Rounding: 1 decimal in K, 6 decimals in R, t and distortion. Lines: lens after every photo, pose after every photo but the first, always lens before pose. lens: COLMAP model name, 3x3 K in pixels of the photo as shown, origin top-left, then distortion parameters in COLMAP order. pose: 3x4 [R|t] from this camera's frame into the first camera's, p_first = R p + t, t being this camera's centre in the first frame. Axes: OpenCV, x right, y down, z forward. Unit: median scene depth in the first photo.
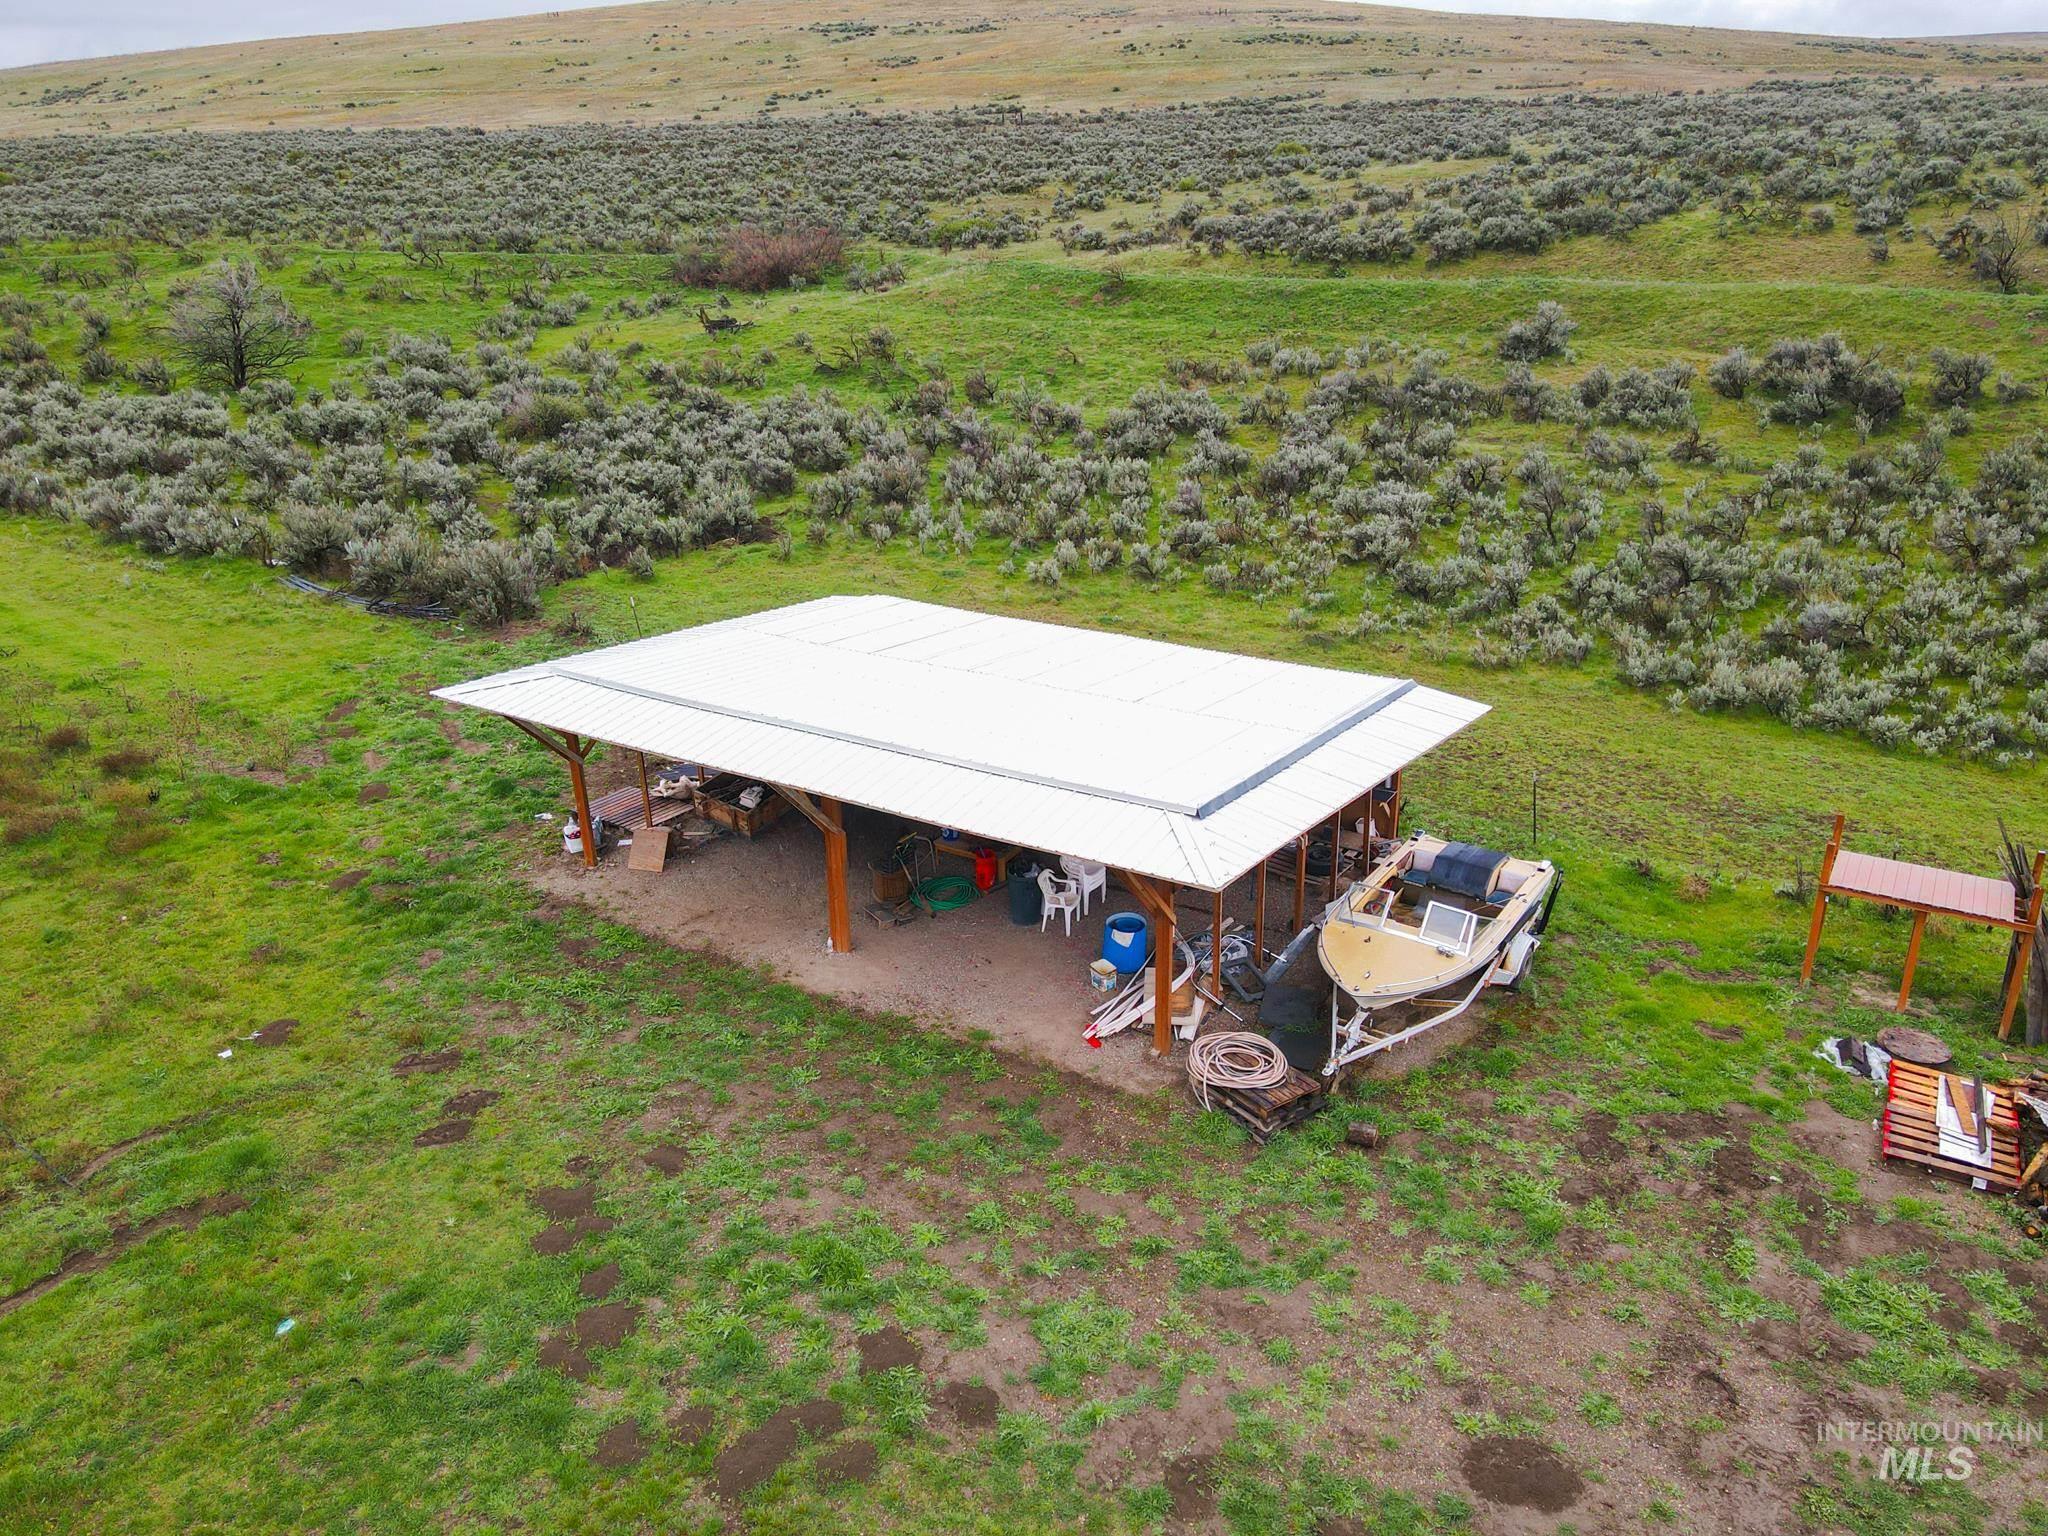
lens RADIAL K [[1491.8, 0, 1027.1], [0, 1491.8, 766.5], [0, 0, 1]] dist [0.015241, 0.010187]
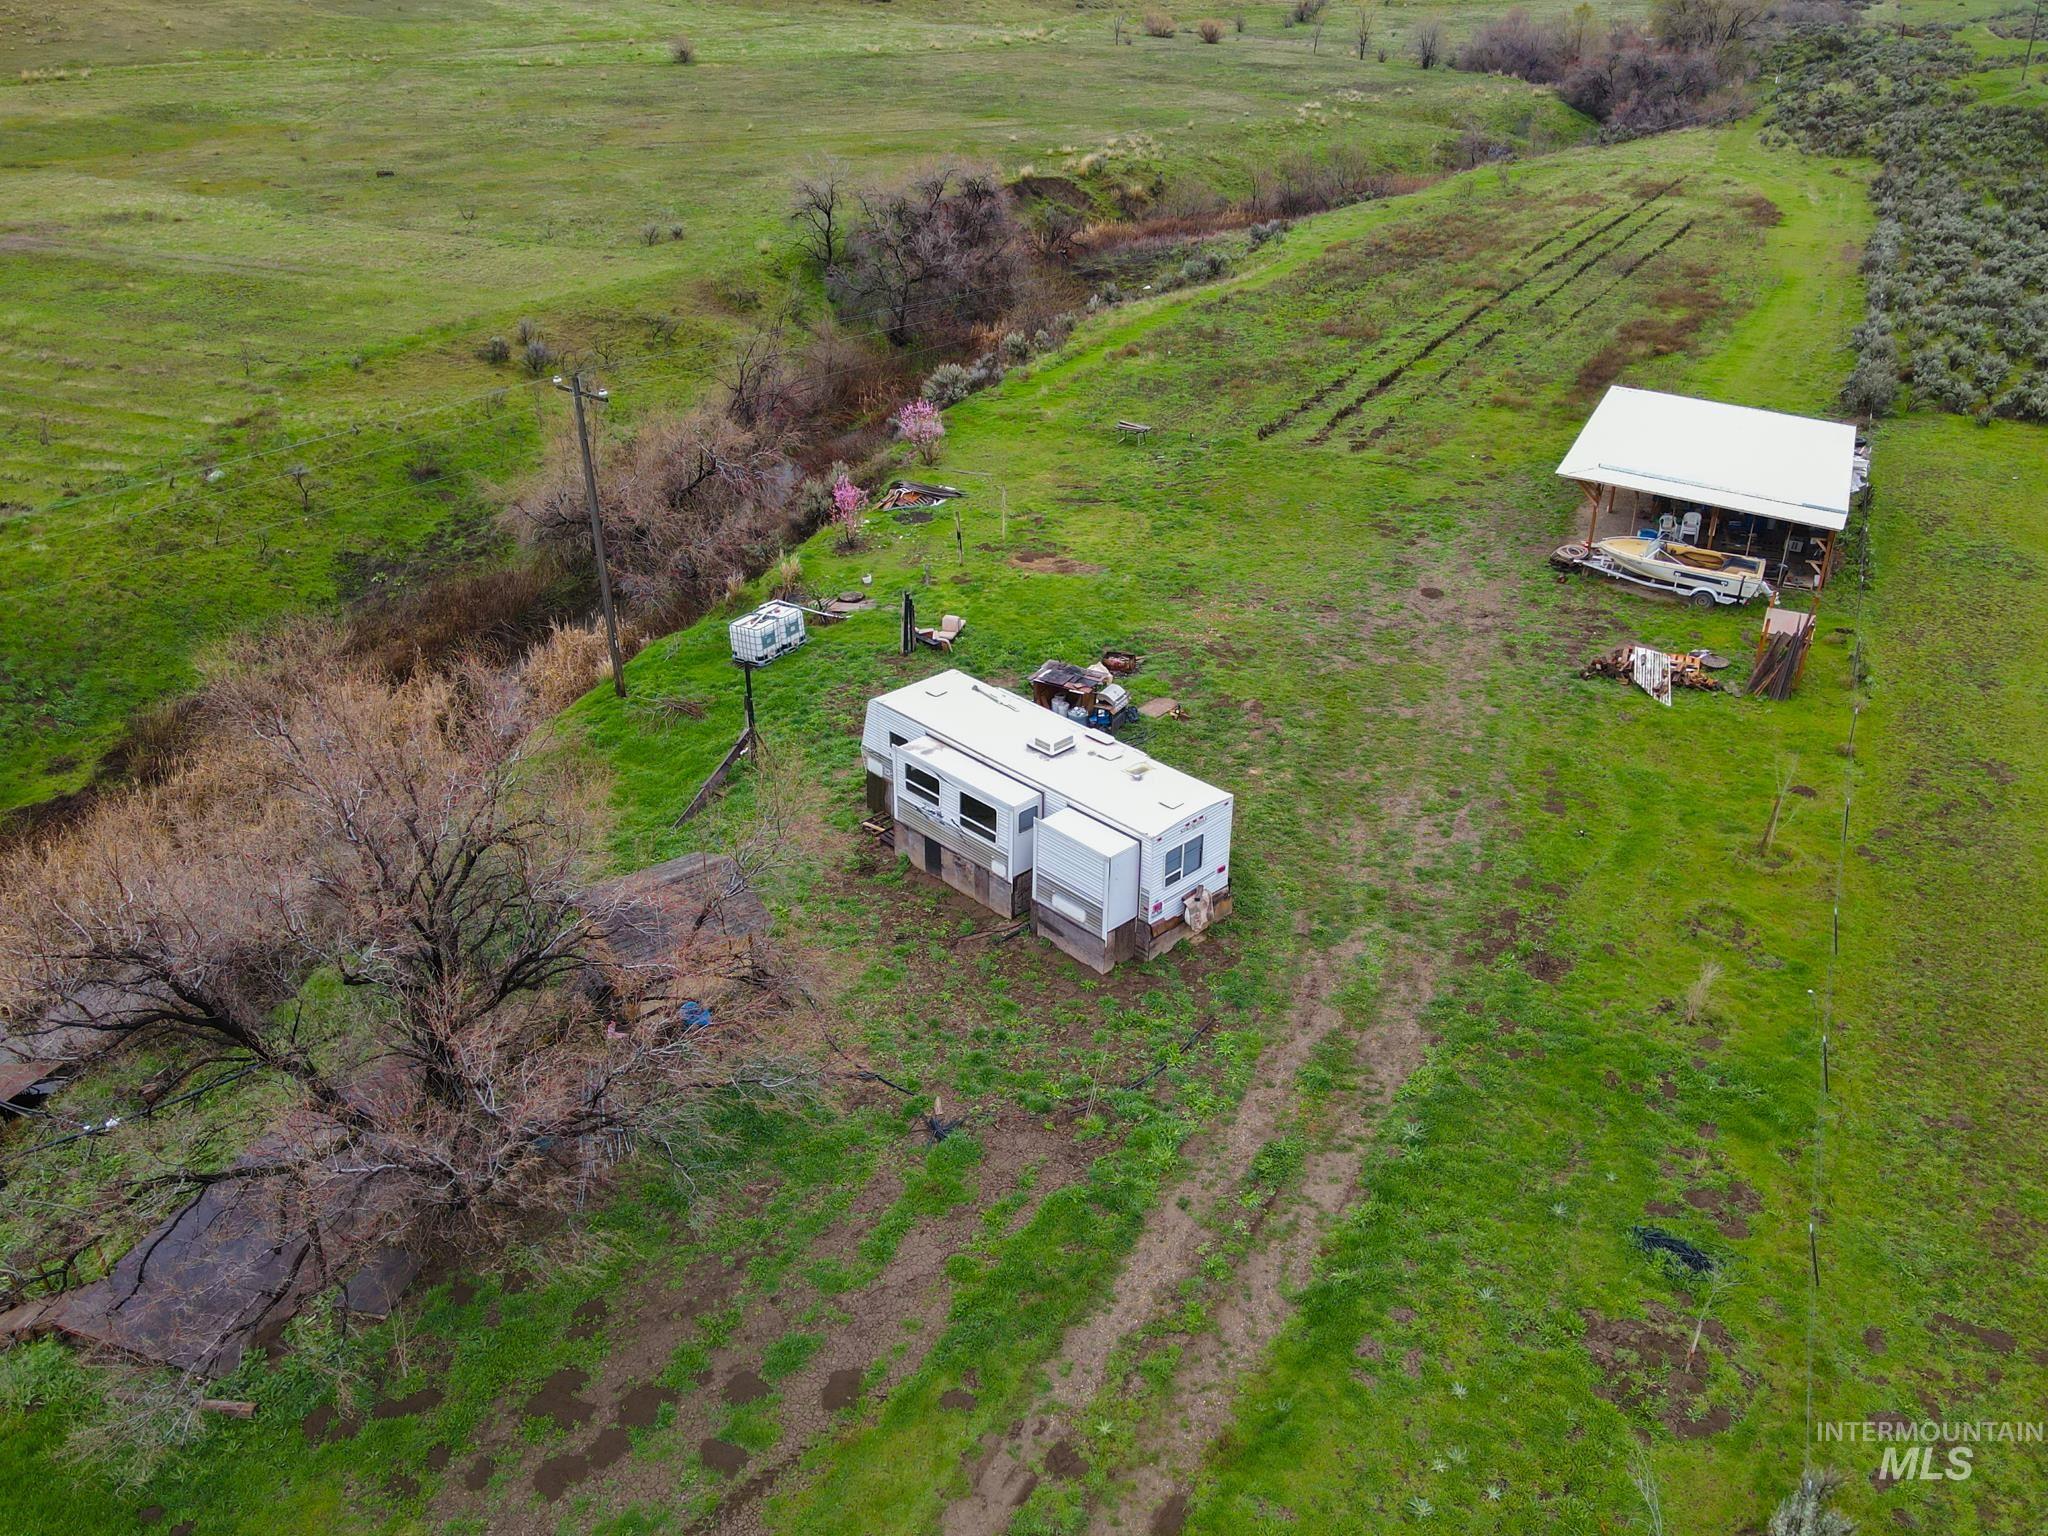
lens RADIAL K [[1491.8, 0, 1037.3], [0, 1491.8, 785.3], [0, 0, 1]] dist [0.015241, 0.010187]
pose [[0.093312, 0.497128, -0.862645, 0.978680], [-0.356497, 0.825663, 0.437254, -0.116670], [0.929625, 0.266729, 0.254268, -0.210571]]
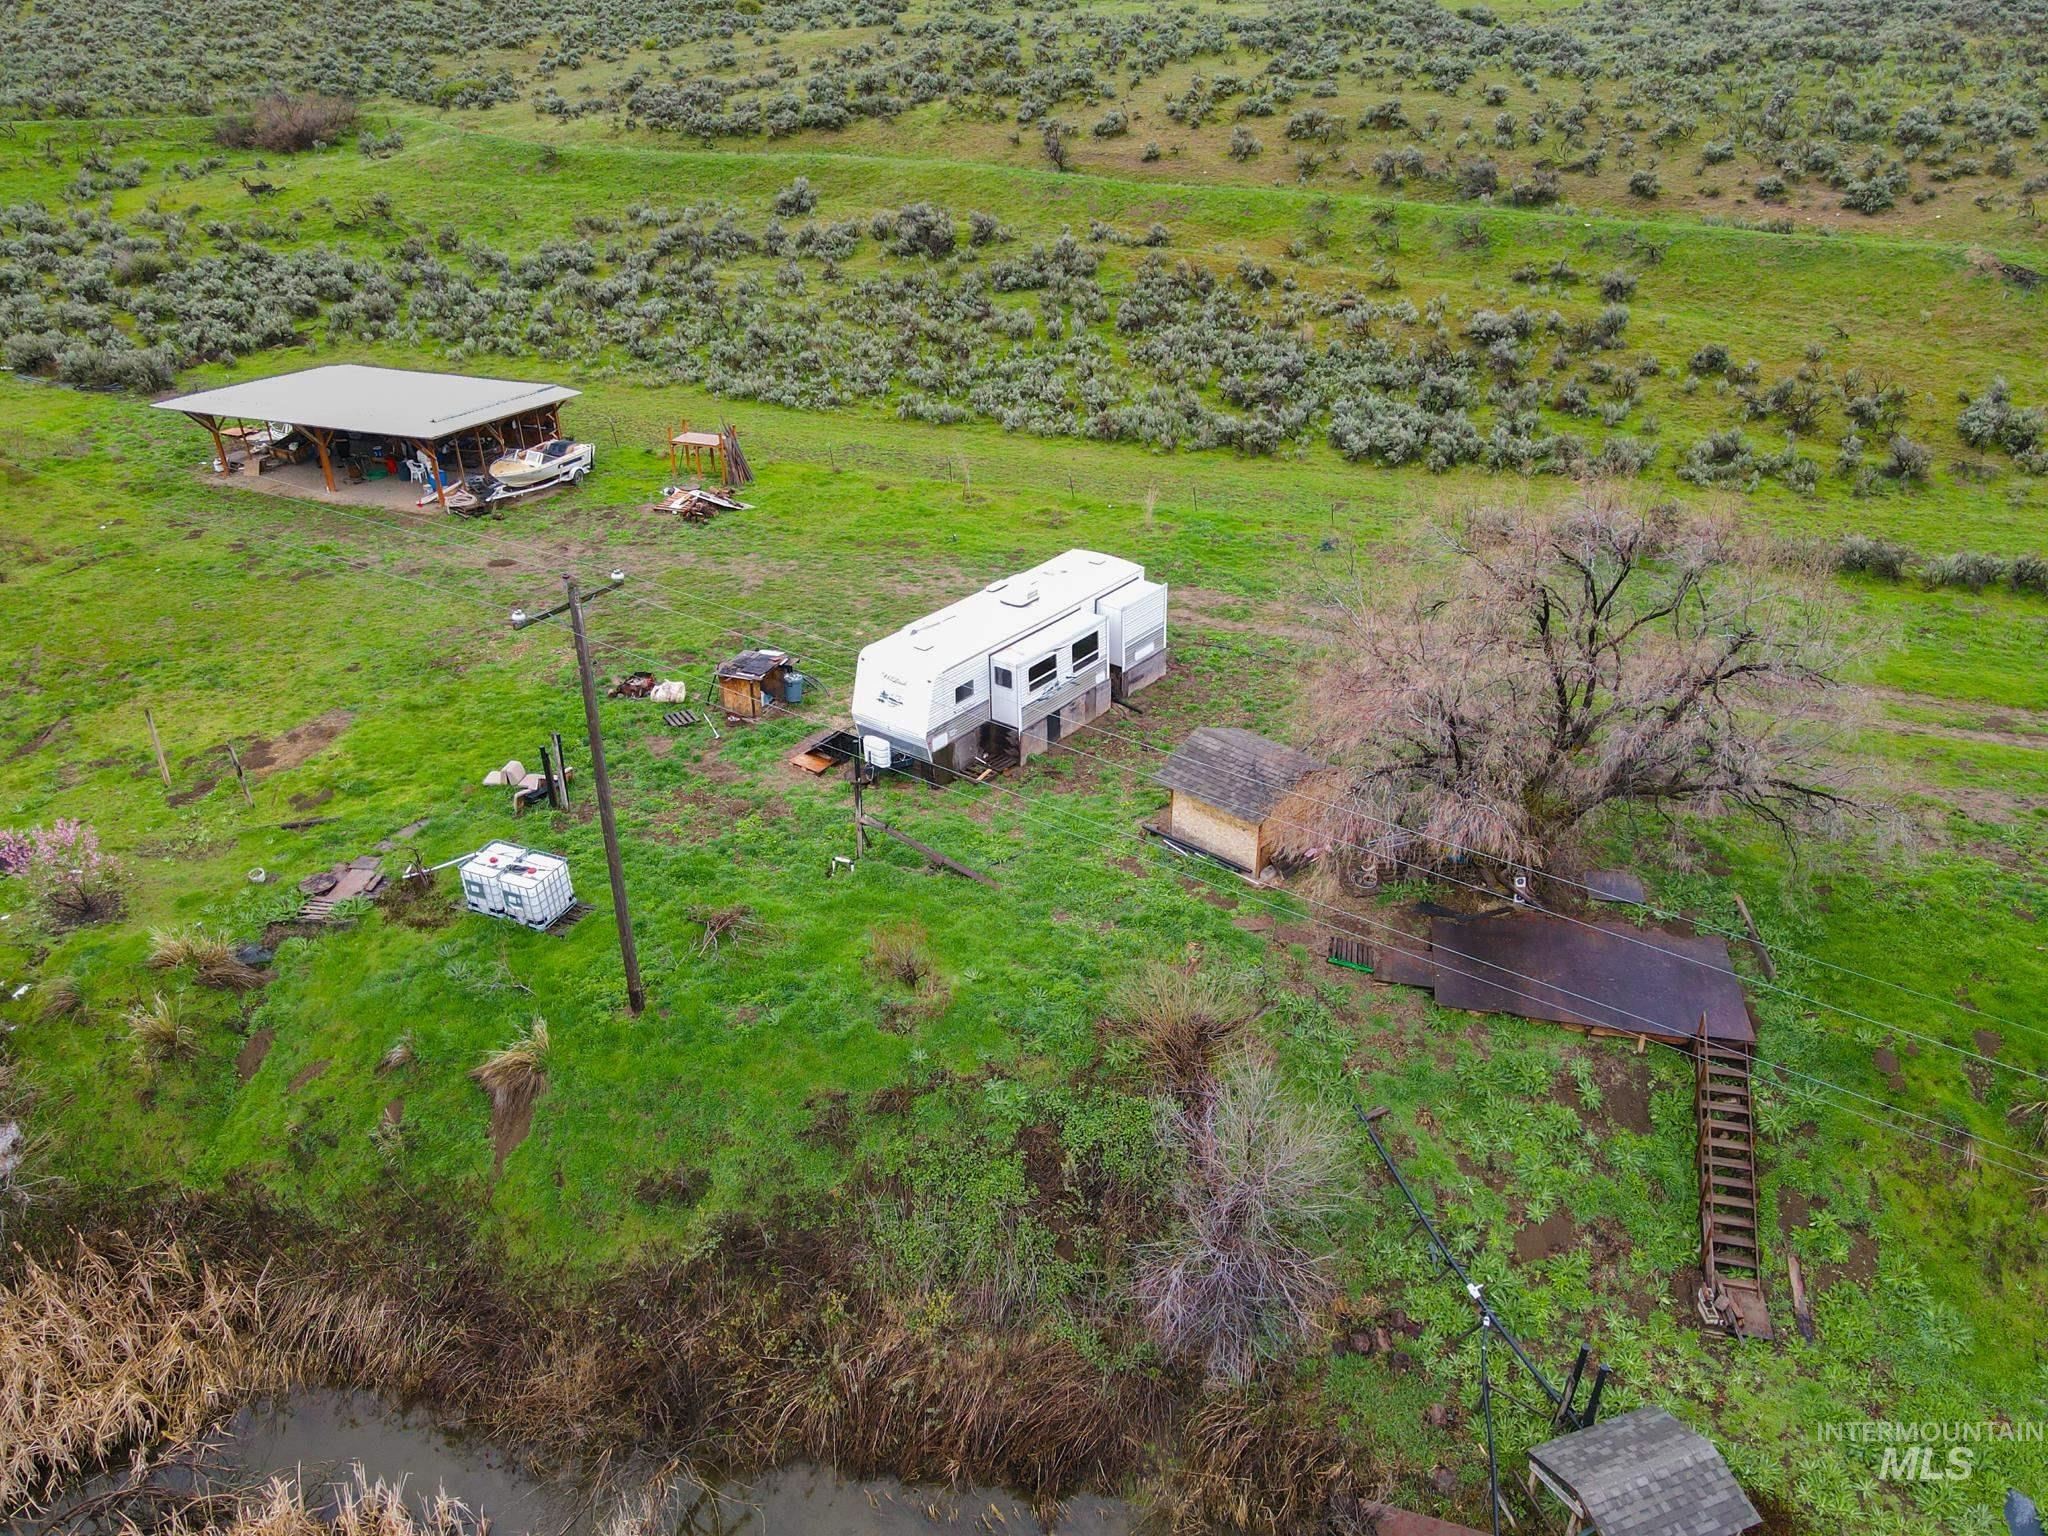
lens RADIAL K [[1491.8, 0, 1020.0], [0, 1491.8, 765.8], [0, 0, 1]] dist [0.015241, 0.010187]
pose [[0.972881, -0.103633, 0.206793, 0.203146], [0.076249, 0.987733, 0.136270, 0.143276], [-0.218378, -0.116807, 0.968848, -0.843008]]
